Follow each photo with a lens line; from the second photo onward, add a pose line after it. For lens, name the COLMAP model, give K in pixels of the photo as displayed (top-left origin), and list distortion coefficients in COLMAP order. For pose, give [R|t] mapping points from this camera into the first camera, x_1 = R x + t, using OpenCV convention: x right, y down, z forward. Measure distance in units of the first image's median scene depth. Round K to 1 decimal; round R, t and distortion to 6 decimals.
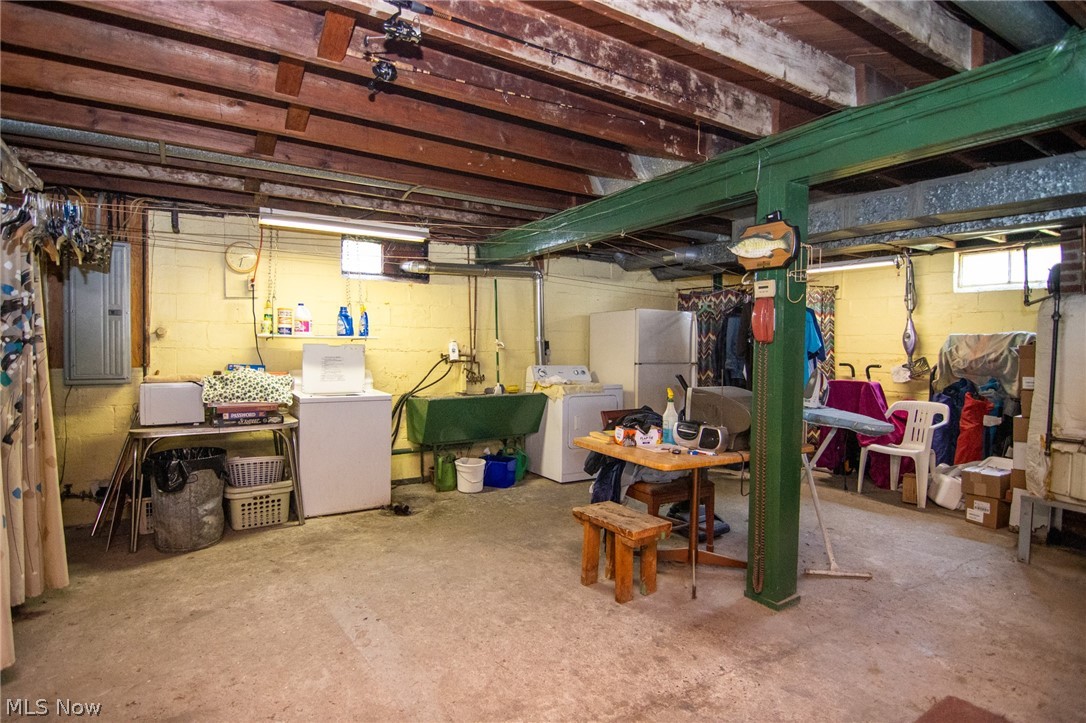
lens RADIAL K [[544.0, 0, 534.1], [0, 544.0, 355.5], [0, 0, 1]] dist [-0.000977, -0.000857]
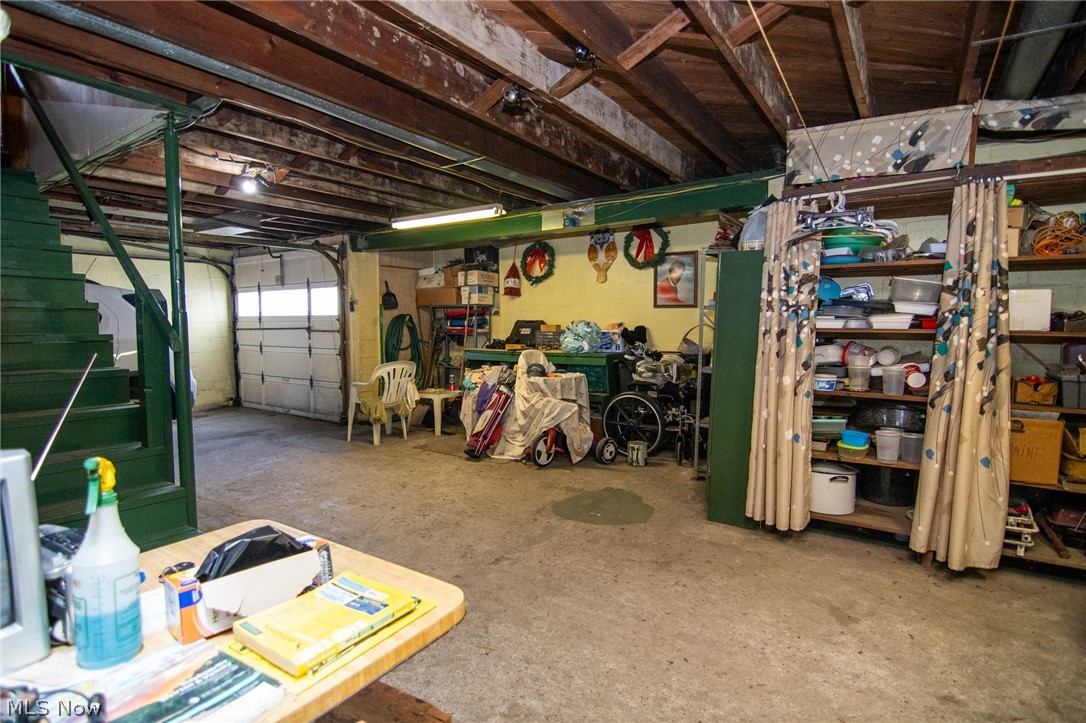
lens RADIAL K [[544.0, 0, 534.1], [0, 544.0, 355.5], [0, 0, 1]] dist [-0.000977, -0.000857]
pose [[-0.917339, 0.019743, -0.397618, 0.190962], [-0.013740, 0.996605, 0.081183, -0.019284], [0.397870, 0.079935, -0.913953, 1.527719]]
